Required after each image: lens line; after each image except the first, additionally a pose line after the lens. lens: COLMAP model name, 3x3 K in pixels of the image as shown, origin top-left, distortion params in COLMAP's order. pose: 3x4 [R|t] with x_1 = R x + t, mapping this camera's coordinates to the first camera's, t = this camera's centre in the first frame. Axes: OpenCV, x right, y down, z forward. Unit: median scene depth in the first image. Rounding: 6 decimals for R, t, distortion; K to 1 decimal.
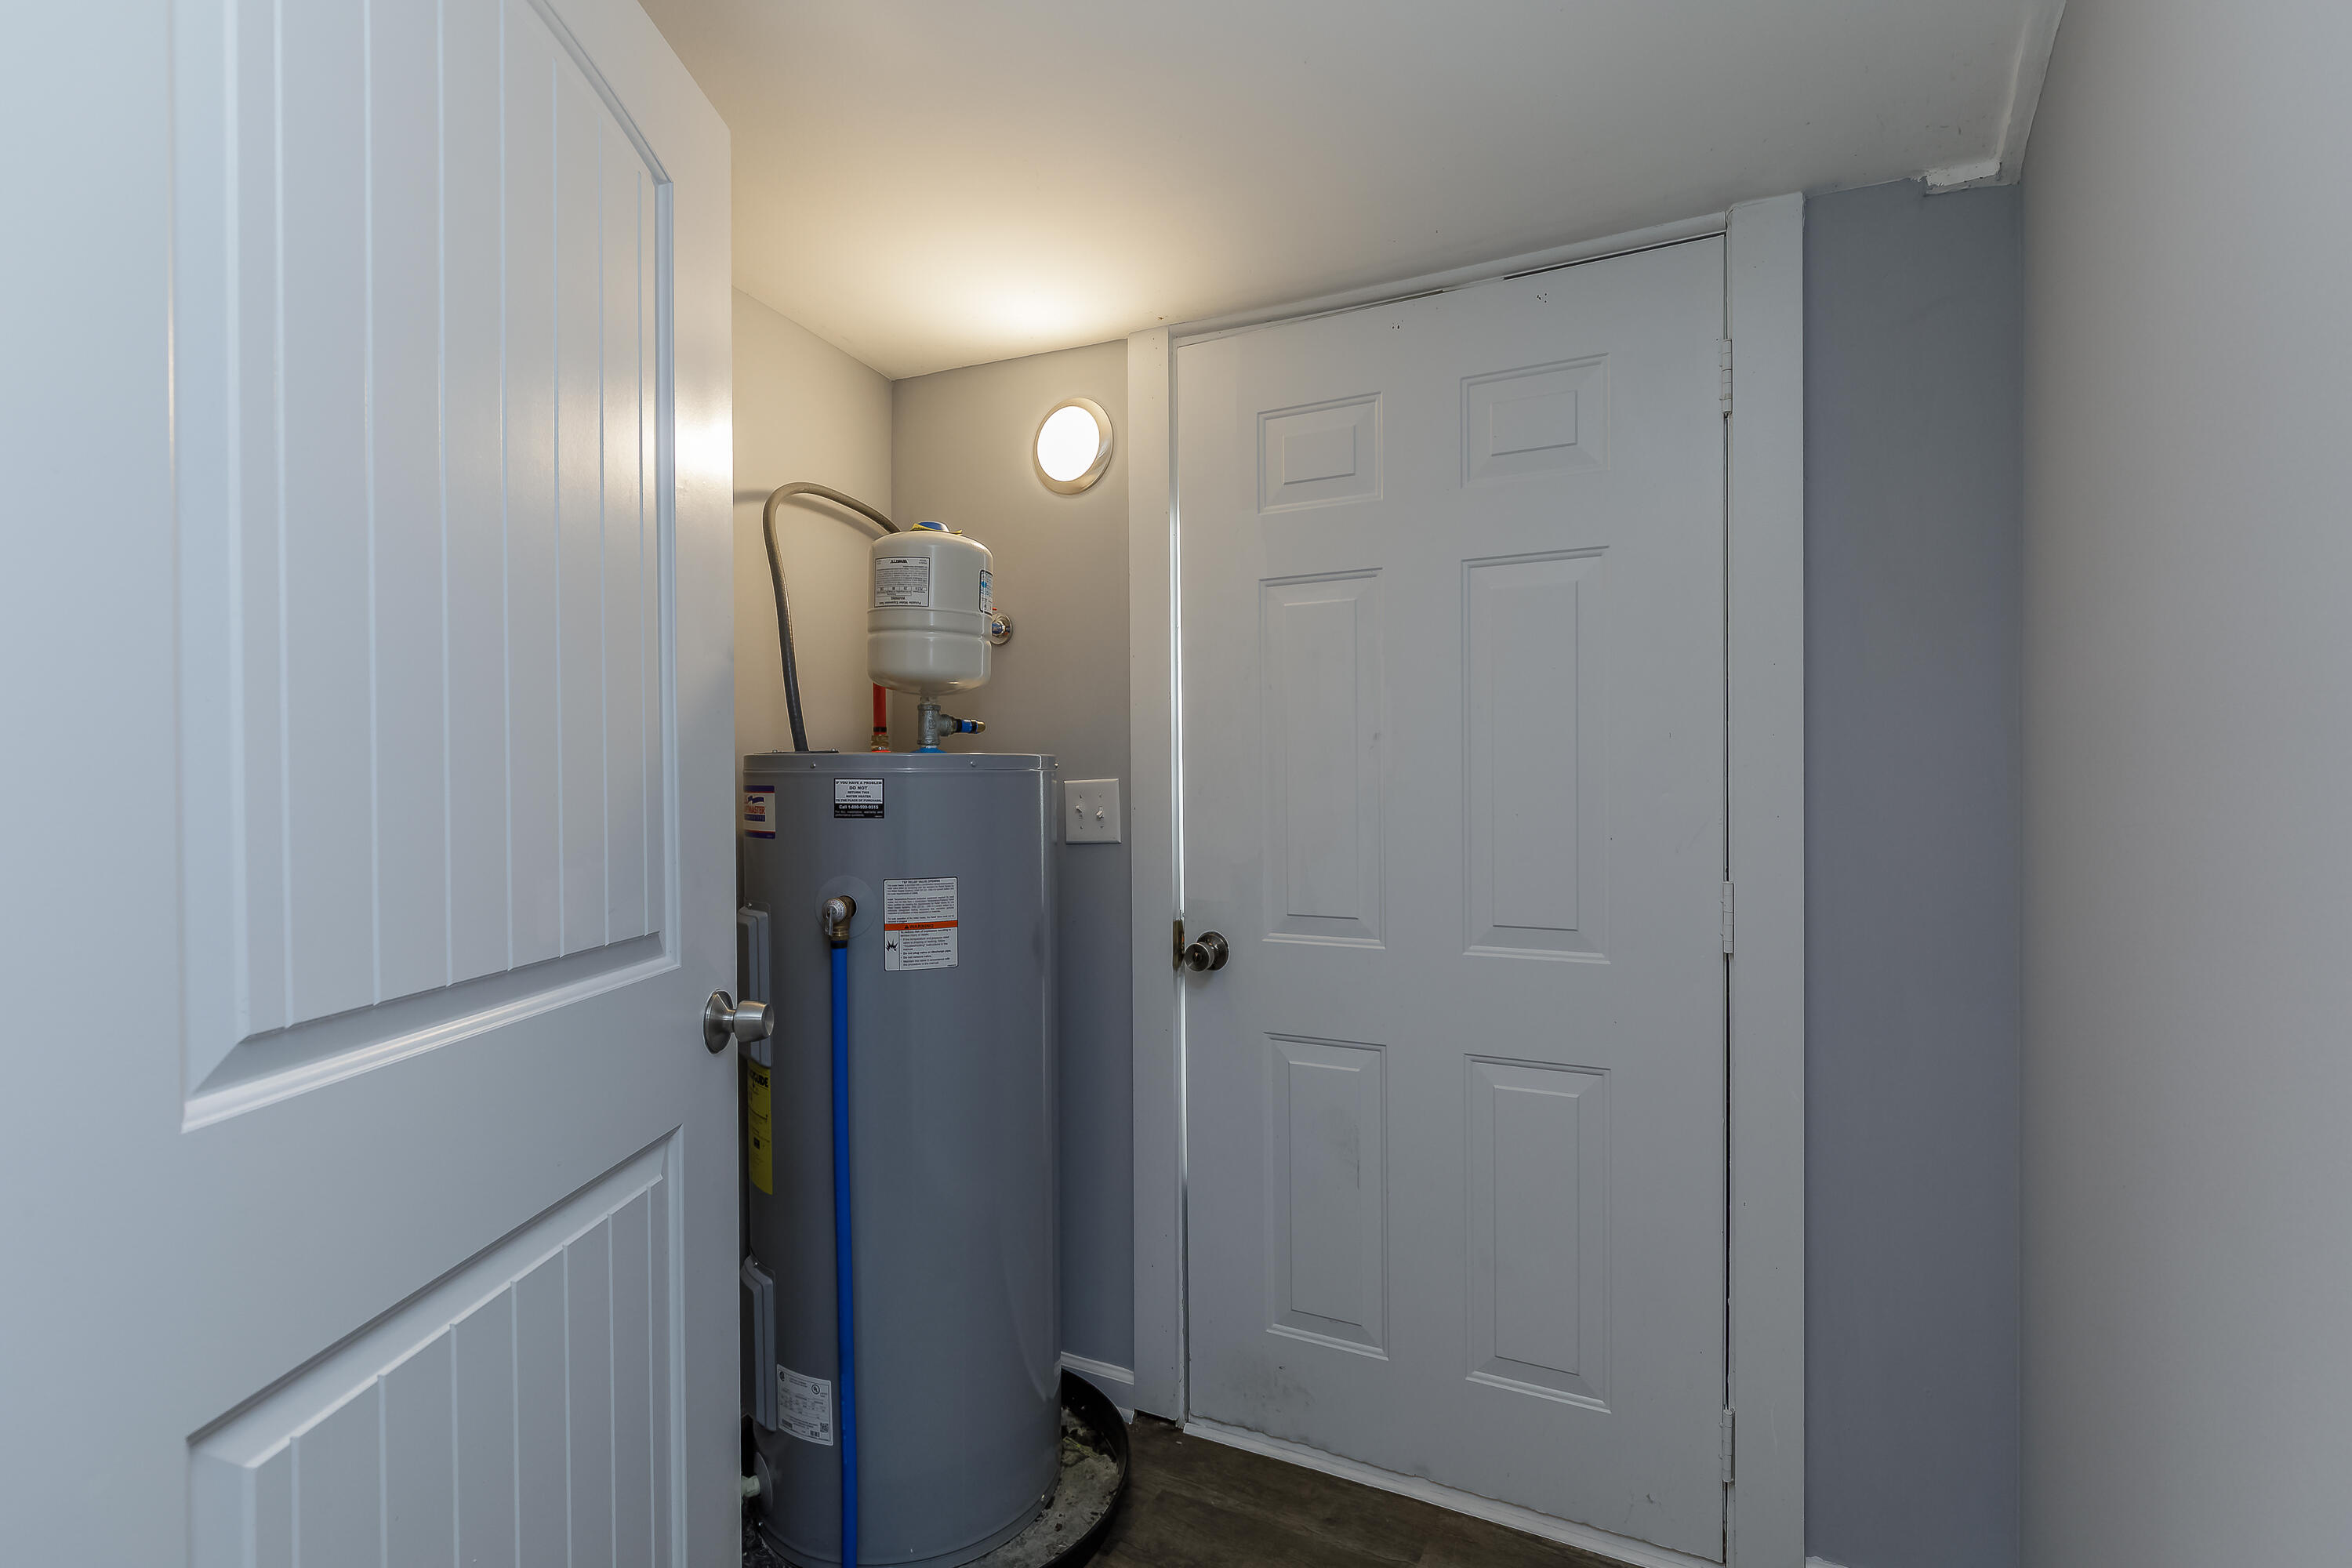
lens RADIAL K [[1096.6, 0, 1175.1], [0, 1096.6, 799.2], [0, 0, 1]] dist [-0.001506, -0.000201]
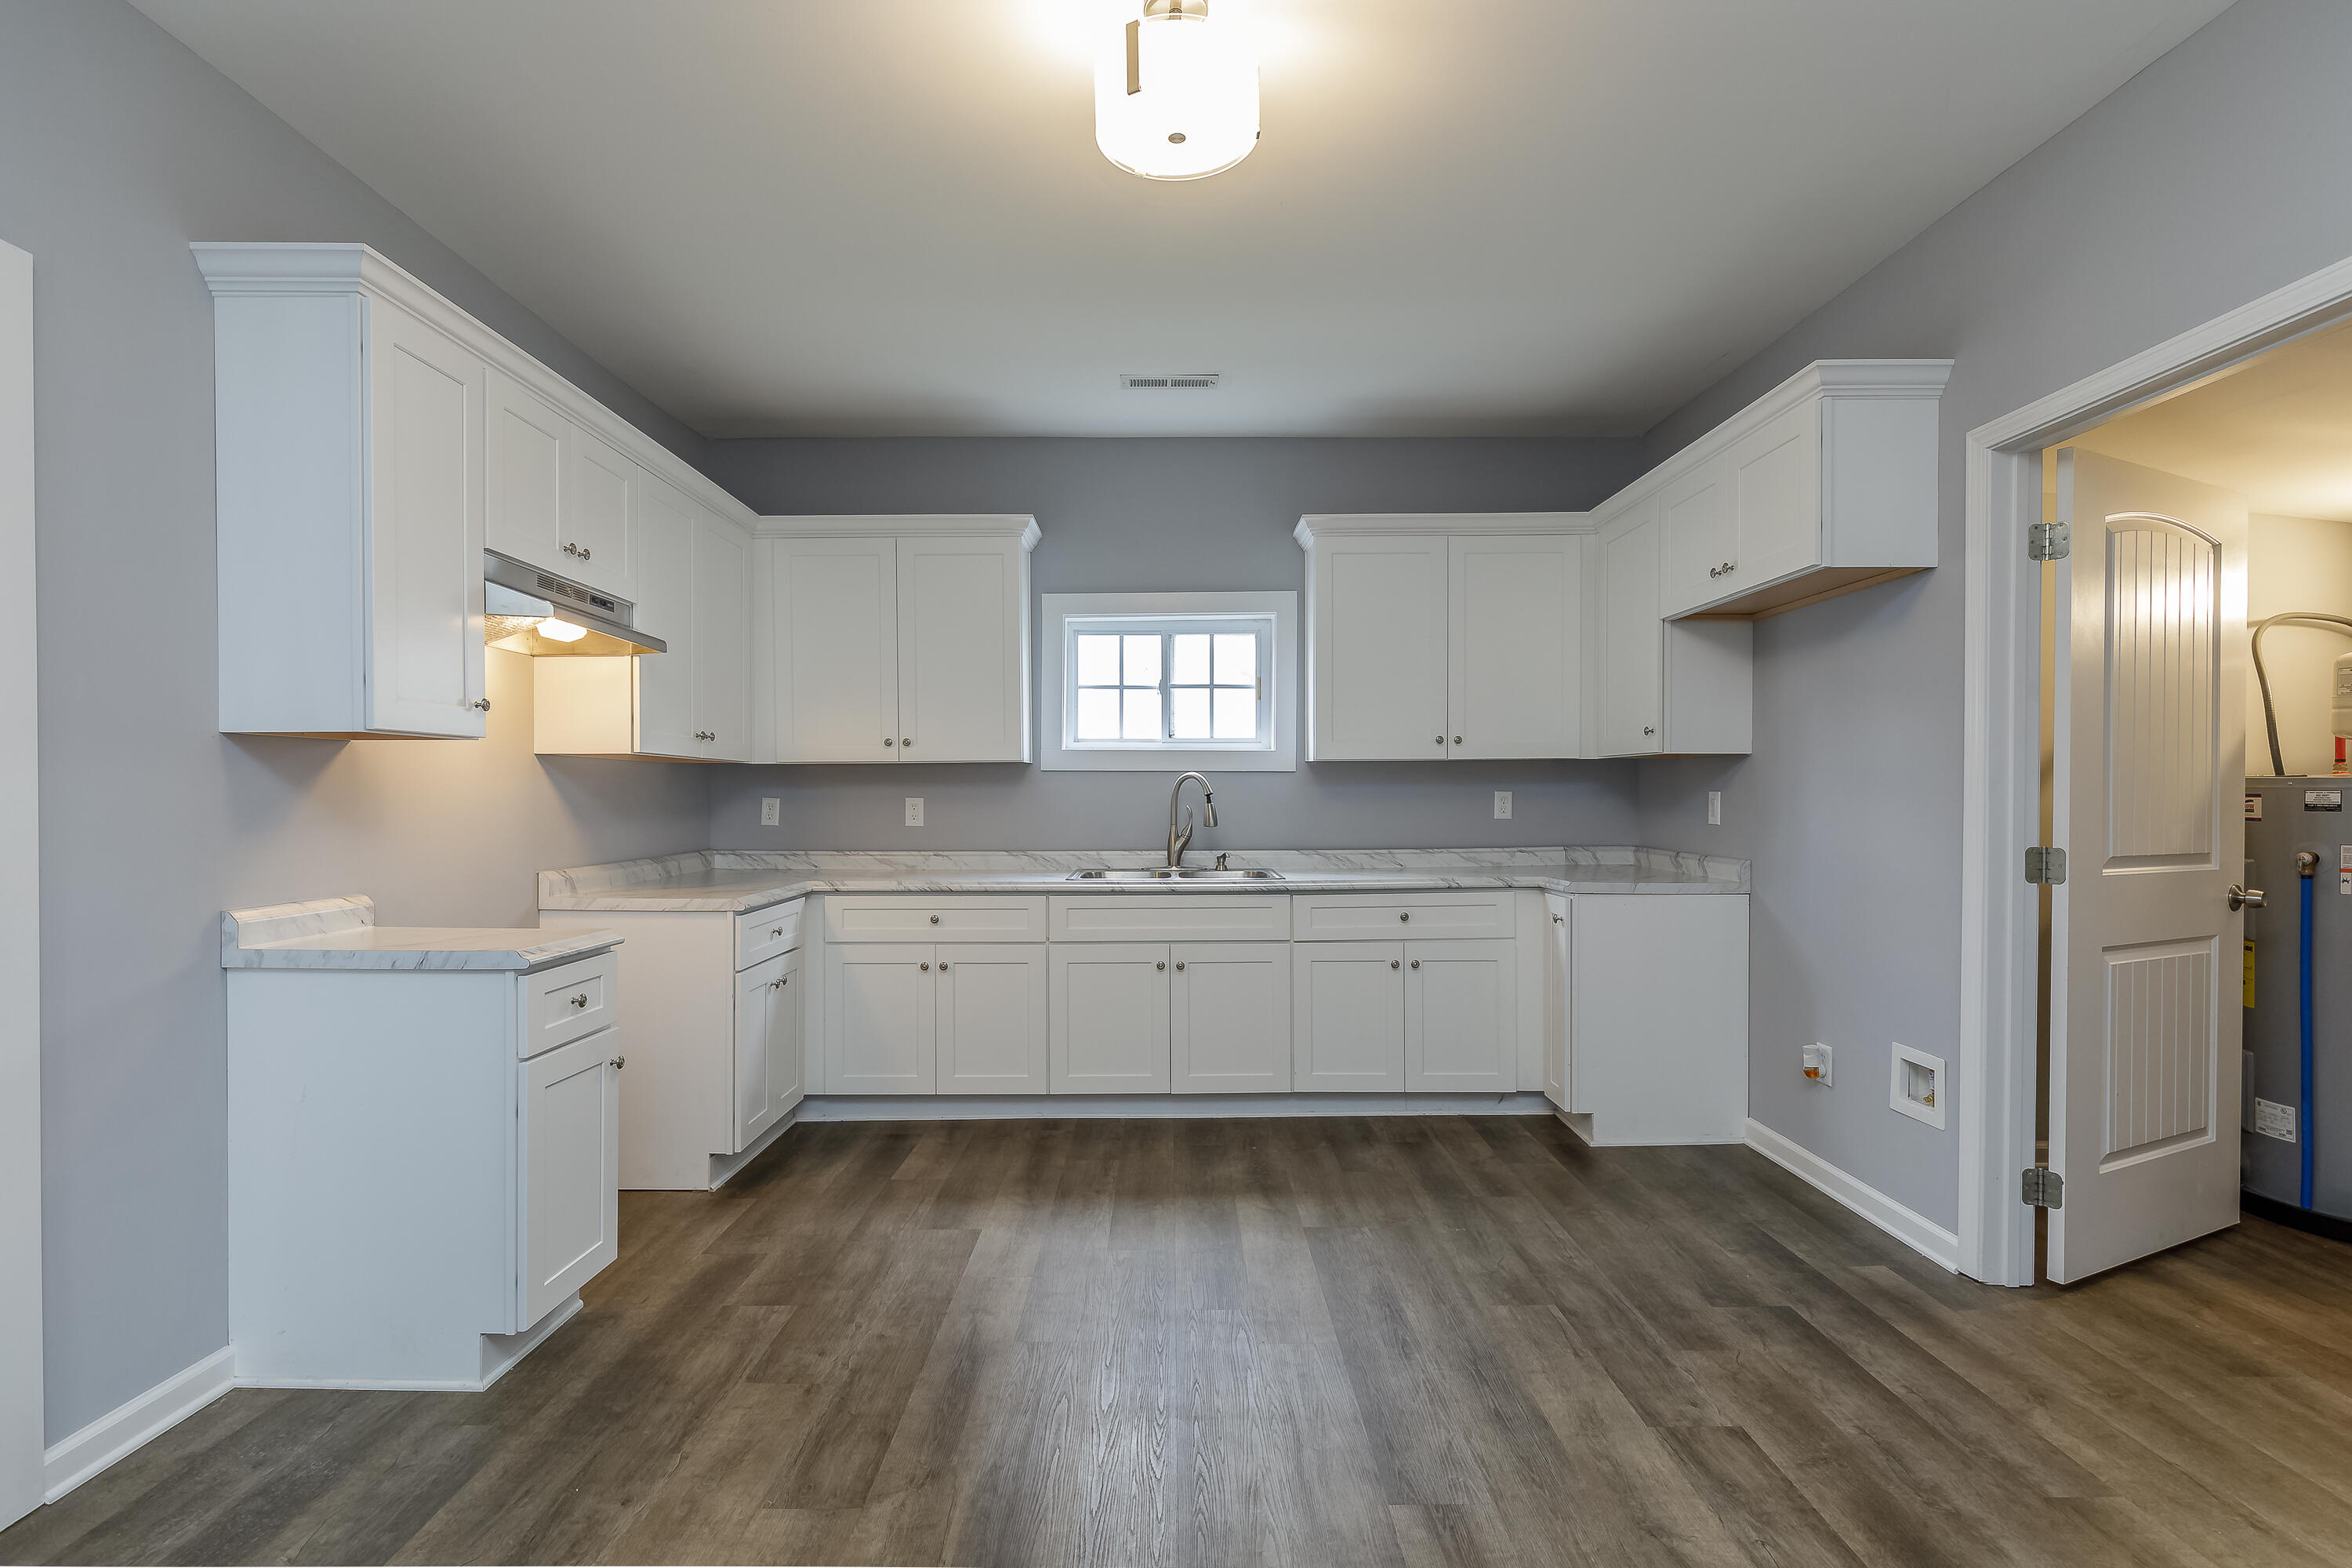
lens RADIAL K [[1096.6, 0, 1175.1], [0, 1096.6, 799.2], [0, 0, 1]] dist [-0.001506, -0.000201]
pose [[0.463228, 0.015613, -0.886102, 0.456811], [-0.011384, 0.999867, 0.011666, -0.003390], [0.886166, 0.004683, 0.463344, -1.592654]]
